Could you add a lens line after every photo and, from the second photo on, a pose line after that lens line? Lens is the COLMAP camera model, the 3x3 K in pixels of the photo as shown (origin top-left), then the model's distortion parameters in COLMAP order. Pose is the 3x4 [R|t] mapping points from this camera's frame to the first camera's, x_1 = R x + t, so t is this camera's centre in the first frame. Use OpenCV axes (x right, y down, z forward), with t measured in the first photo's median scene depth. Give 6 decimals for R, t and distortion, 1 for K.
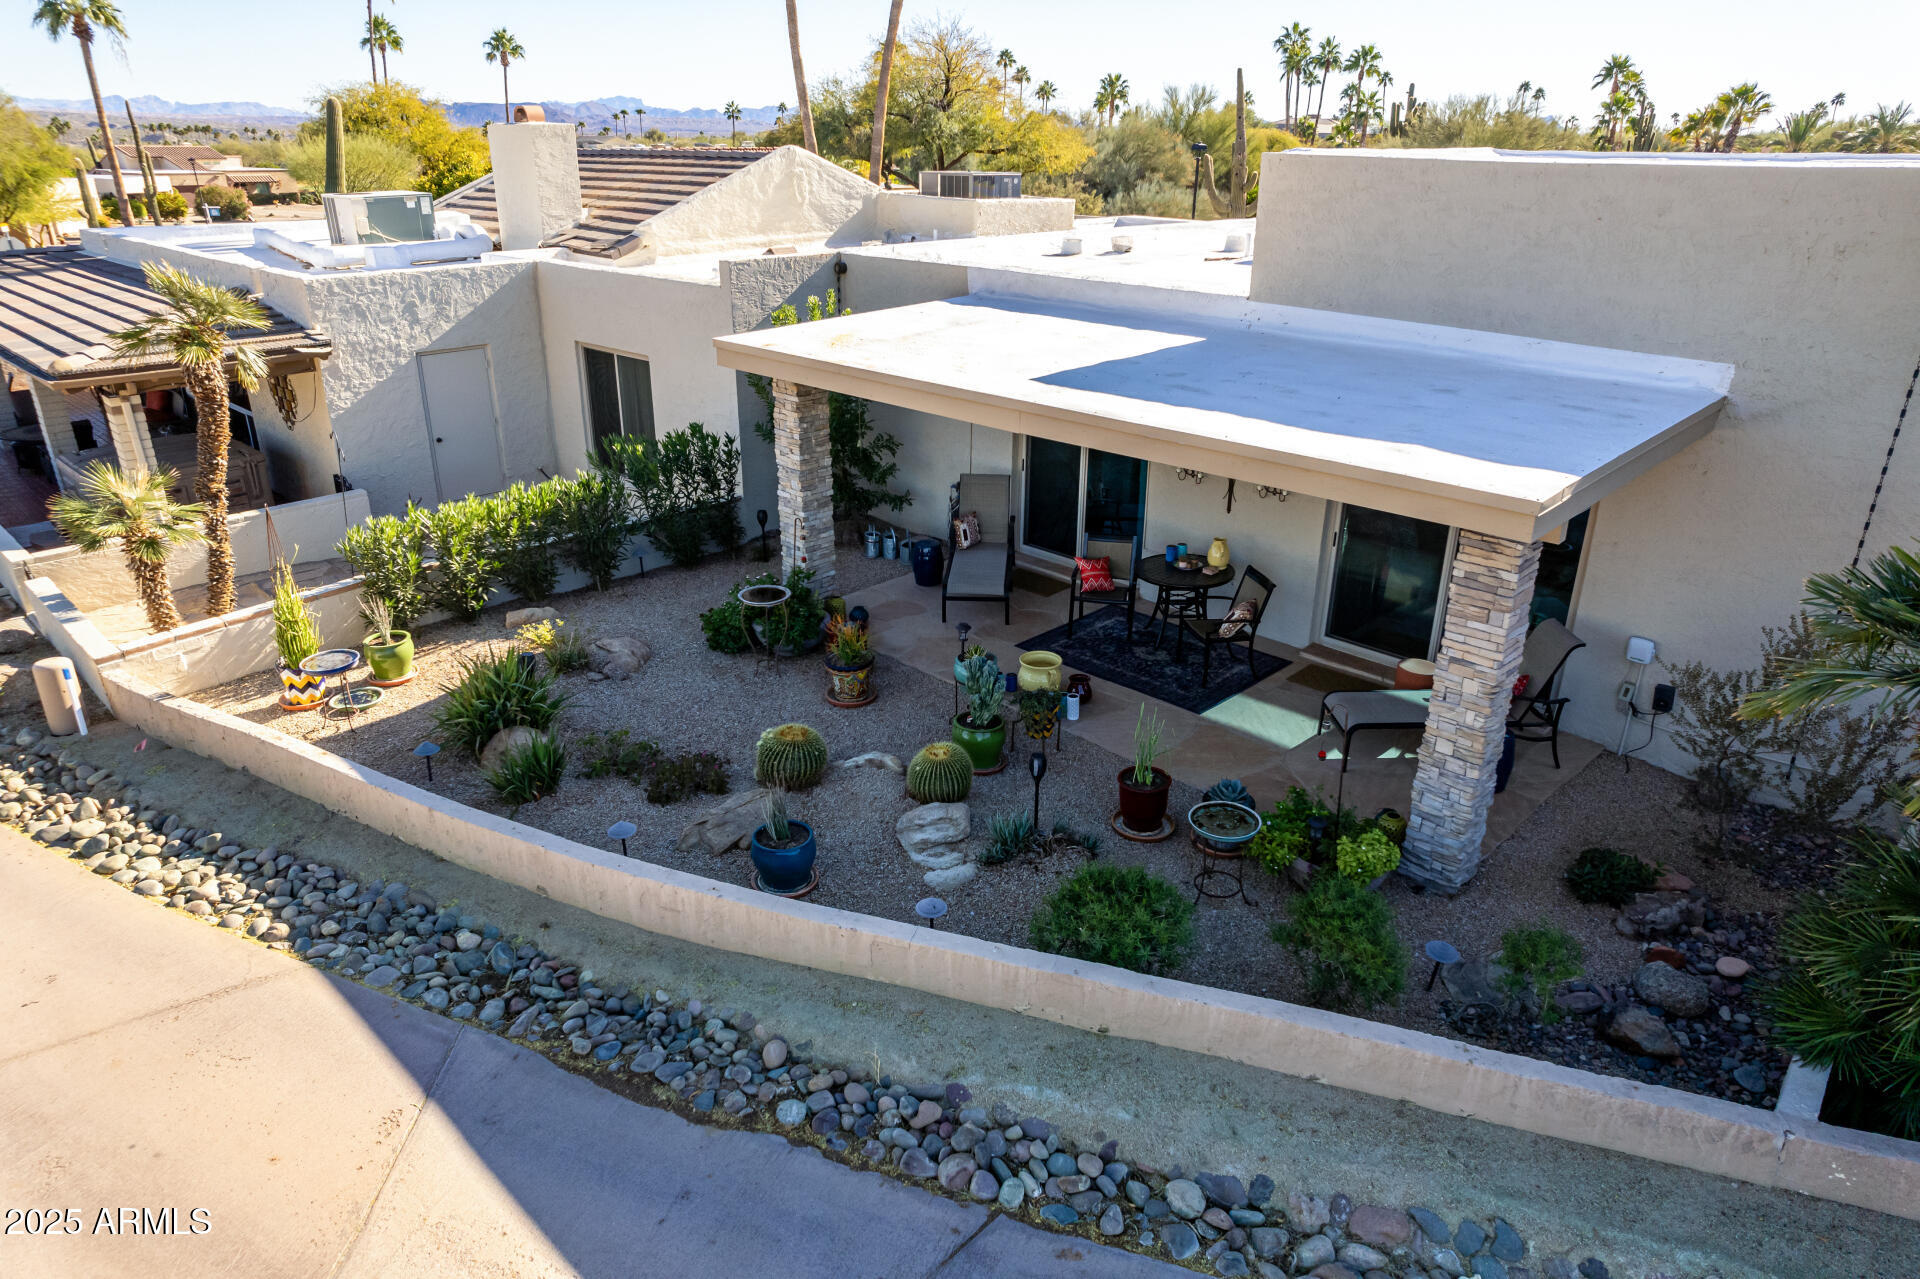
lens RADIAL K [[1206.3, 0, 960.0], [0, 1206.3, 639.5], [0, 0, 1]] dist [-0.064613, 0.060930]
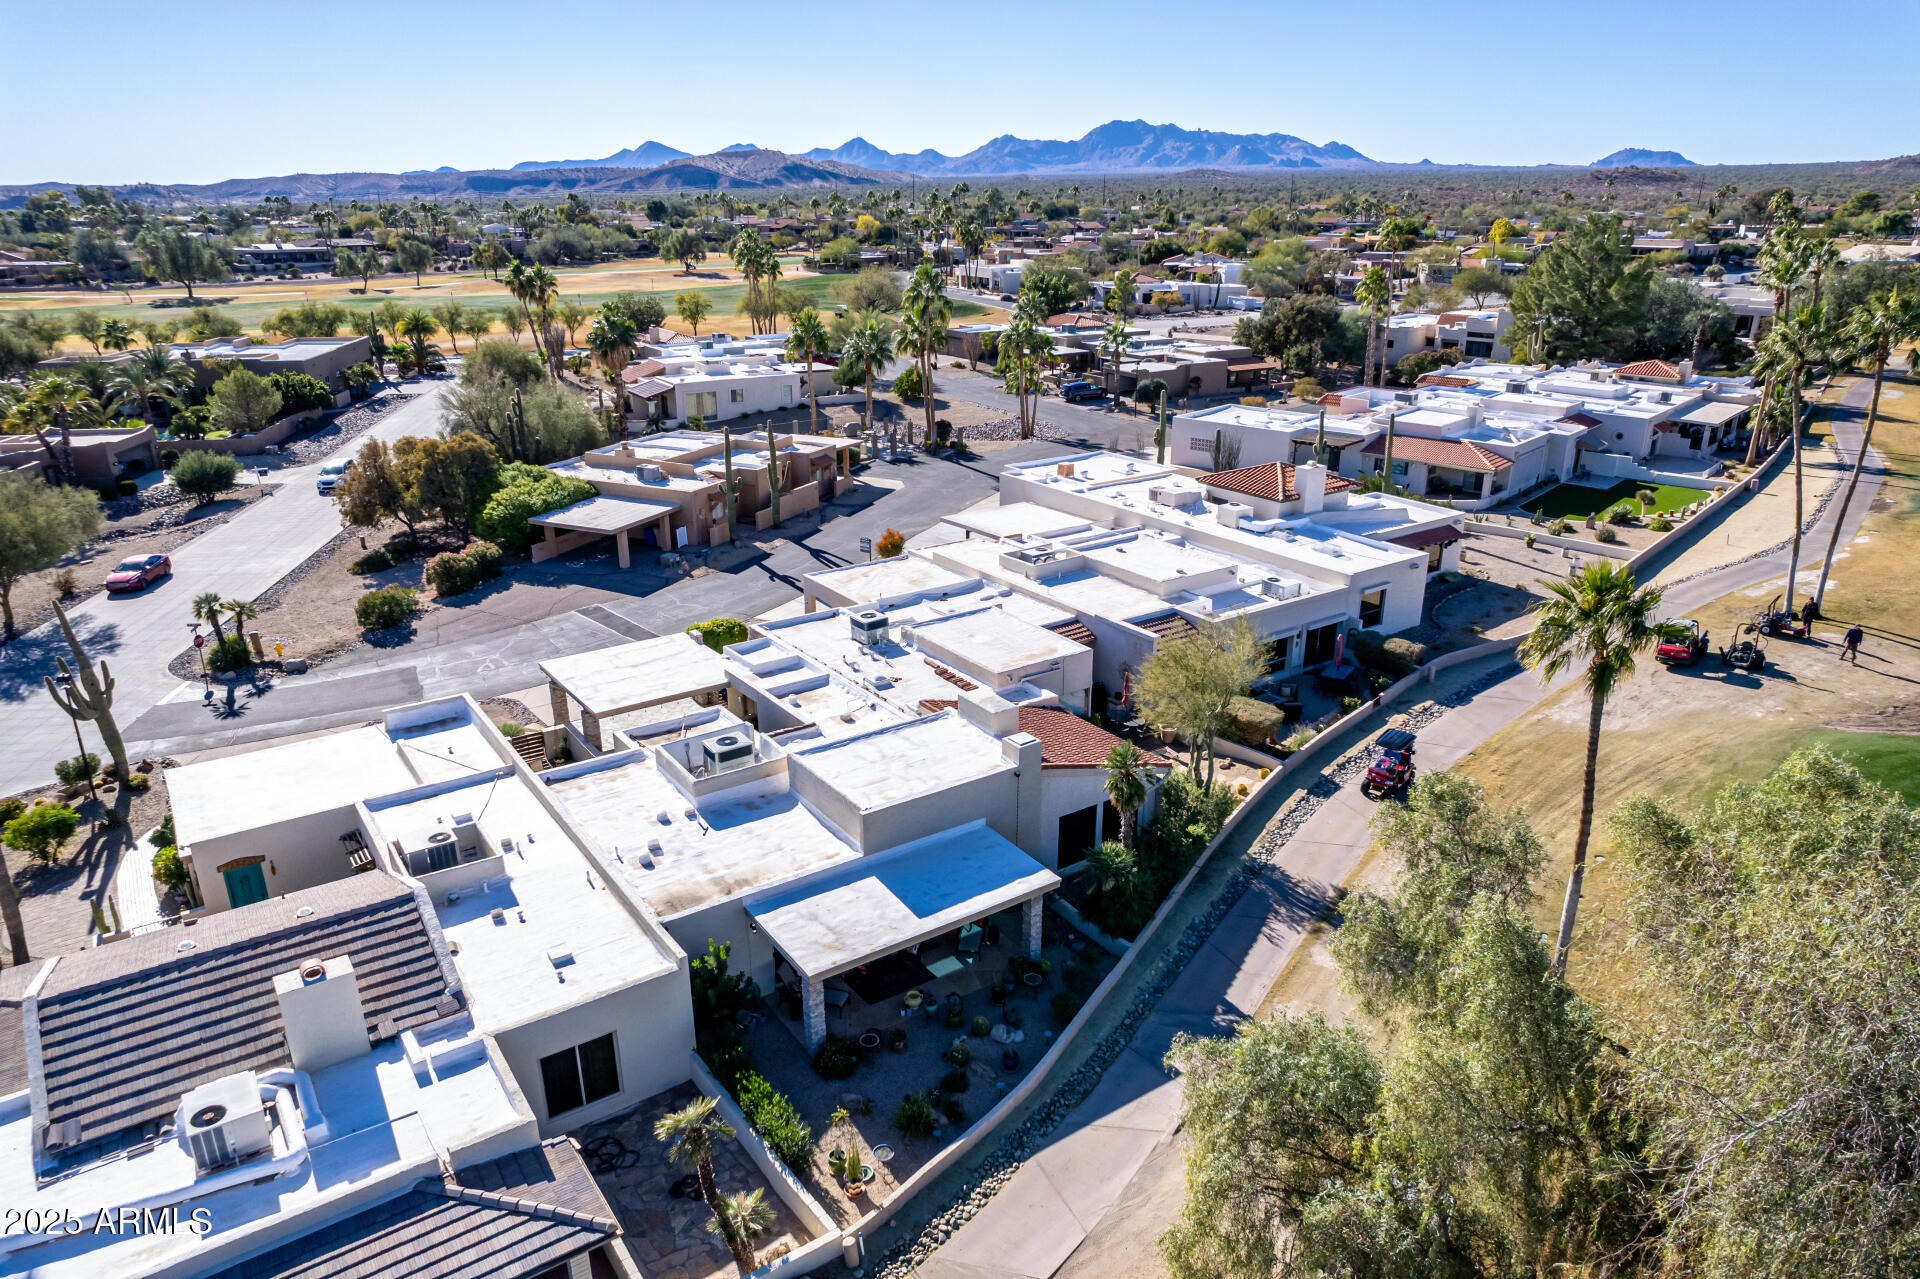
lens RADIAL K [[1206.3, 0, 960.0], [0, 1206.3, 639.5], [0, 0, 1]] dist [-0.064613, 0.060930]
pose [[0.202551, -0.340807, 0.918054, -2.946780], [0.384862, 0.889756, 0.245389, -1.832084], [-0.900474, 0.303621, 0.311385, -0.367102]]
